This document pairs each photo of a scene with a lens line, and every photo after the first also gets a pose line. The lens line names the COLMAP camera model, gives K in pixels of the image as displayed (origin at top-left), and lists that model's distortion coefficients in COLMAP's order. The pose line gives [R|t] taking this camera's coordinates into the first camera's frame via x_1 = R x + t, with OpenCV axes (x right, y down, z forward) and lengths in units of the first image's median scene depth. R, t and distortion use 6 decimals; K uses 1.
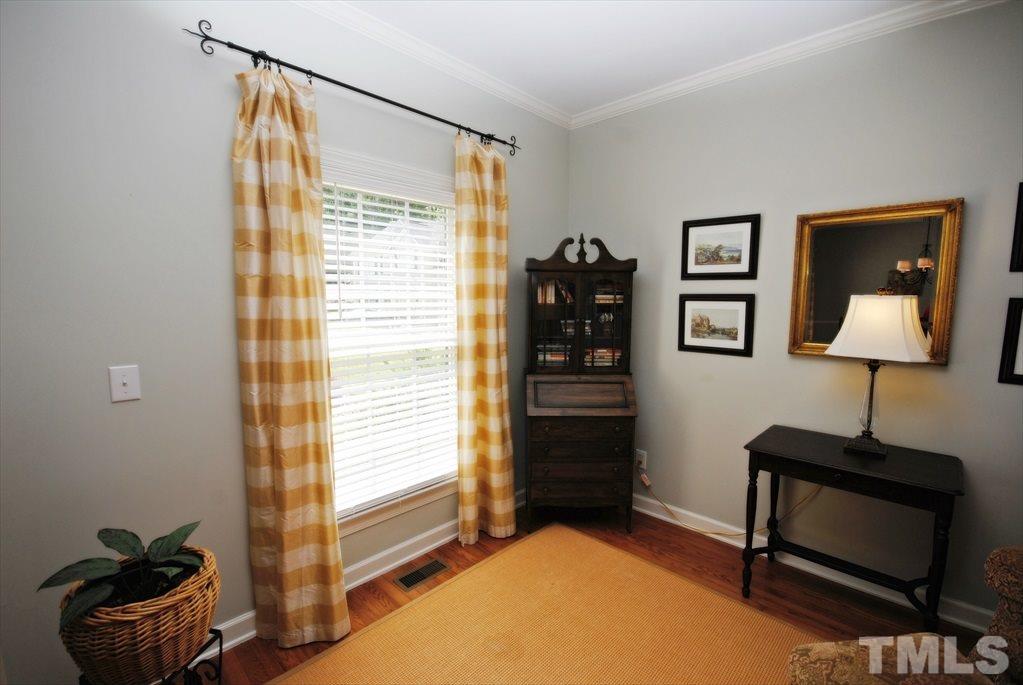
lens RADIAL K [[453.3, 0, 514.2], [0, 453.3, 343.4], [0, 0, 1]] dist [0.003768, -0.000406]
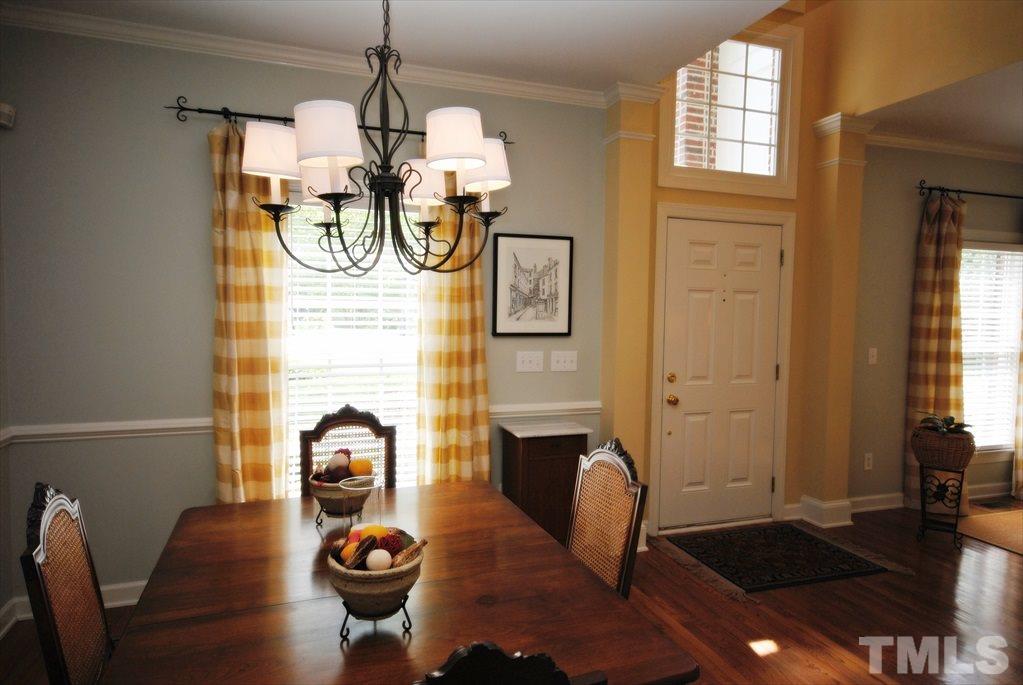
lens RADIAL K [[644.6, 0, 511.5], [0, 644.6, 342.5], [0, 0, 1]] dist [0.025800, -0.000372]
pose [[0.896426, 0.040210, -0.441365, -0.938103], [-0.064016, 0.997180, -0.039171, 0.225419], [0.438546, 0.063369, 0.896472, -2.190047]]
